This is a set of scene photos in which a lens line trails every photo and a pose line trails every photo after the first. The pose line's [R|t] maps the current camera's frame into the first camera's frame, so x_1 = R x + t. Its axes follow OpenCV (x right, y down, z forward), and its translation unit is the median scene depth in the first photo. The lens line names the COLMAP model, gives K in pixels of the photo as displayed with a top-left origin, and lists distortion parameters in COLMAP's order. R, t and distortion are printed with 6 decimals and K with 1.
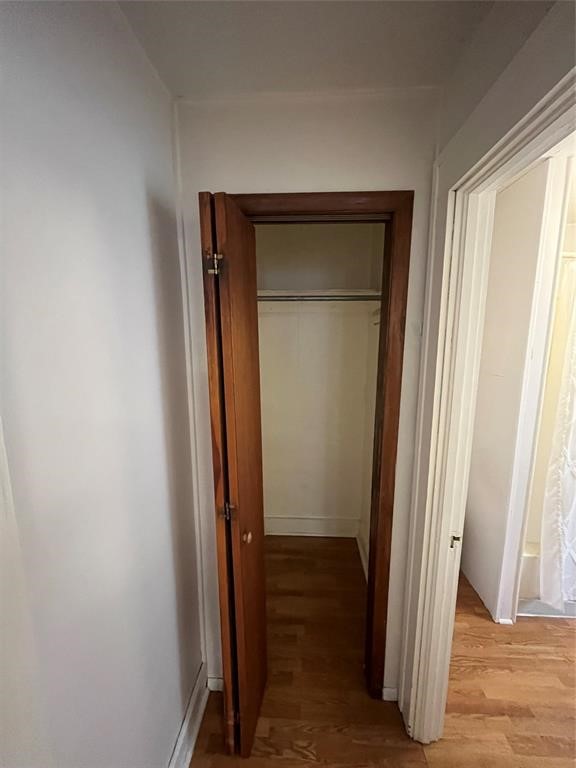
lens RADIAL K [[312.6, 0, 290.6], [0, 312.6, 381.0], [0, 0, 1]] dist [-0.002365, 0.000651]
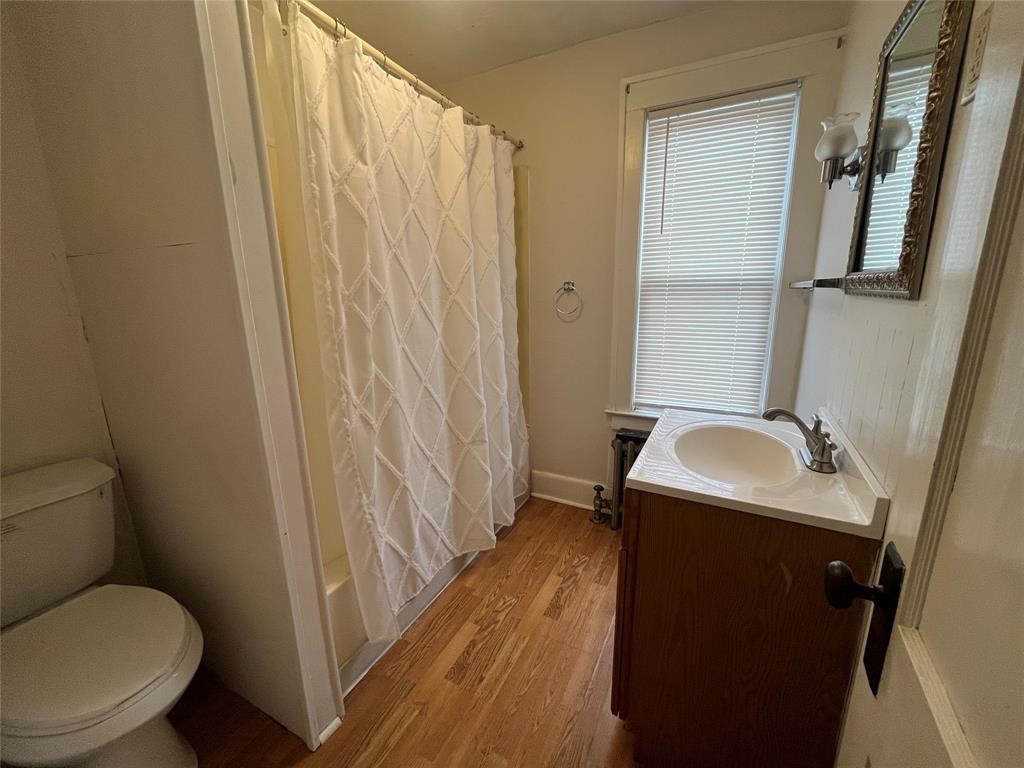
lens RADIAL K [[416.9, 0, 515.2], [0, 416.9, 378.5], [0, 0, 1]] dist [-0.002365, 0.000651]
pose [[0.403275, -0.211422, 0.890320, 0.334985], [0.156277, 0.974563, 0.160641, 0.142175], [-0.901636, 0.074354, 0.426057, 0.399803]]
